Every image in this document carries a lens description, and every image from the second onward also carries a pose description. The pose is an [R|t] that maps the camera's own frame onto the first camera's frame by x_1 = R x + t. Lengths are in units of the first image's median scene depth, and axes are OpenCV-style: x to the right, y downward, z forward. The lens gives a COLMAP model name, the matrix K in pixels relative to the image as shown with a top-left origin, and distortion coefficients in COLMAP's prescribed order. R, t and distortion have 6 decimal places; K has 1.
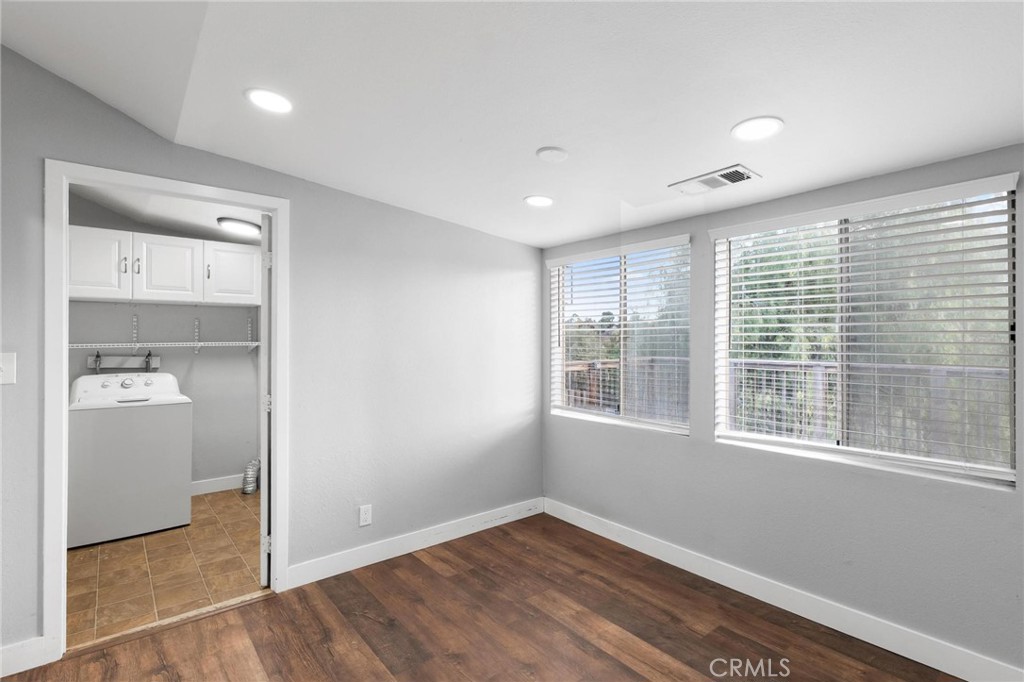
lens RADIAL K [[483.9, 0, 512.0], [0, 483.9, 341.0], [0, 0, 1]] dist [0.000210, 0.000424]
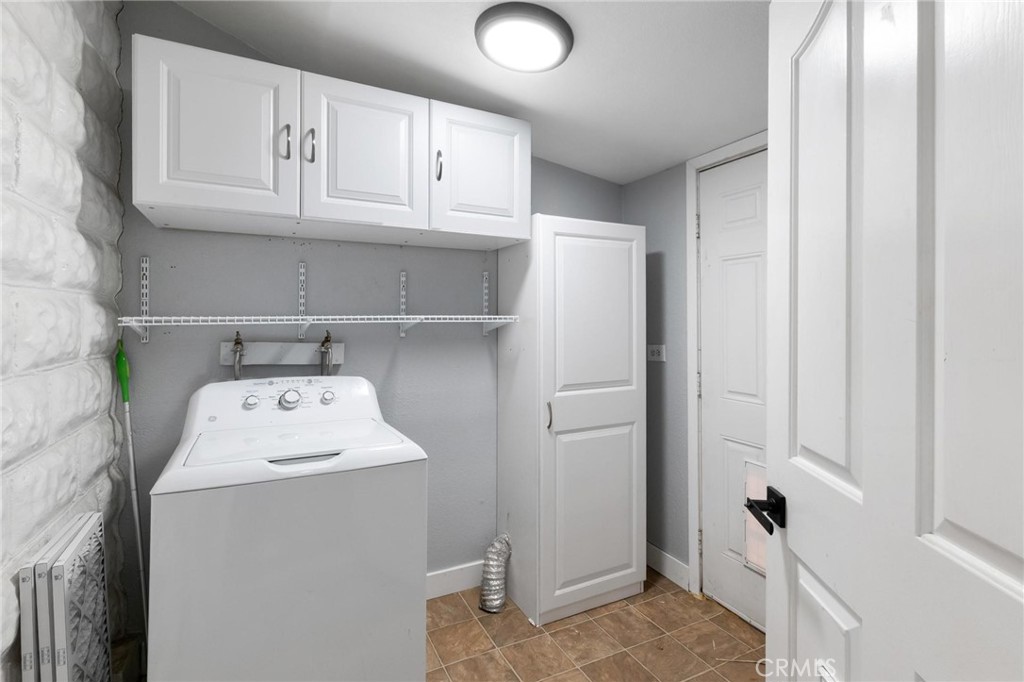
lens RADIAL K [[479.3, 0, 511.2], [0, 479.3, 323.8], [0, 0, 1]] dist [0.001607, -0.000106]
pose [[0.974914, 0.008318, -0.222424, -0.461355], [-0.006558, 0.999941, 0.008653, 0.006680], [0.222483, -0.006977, 0.974912, 0.568336]]
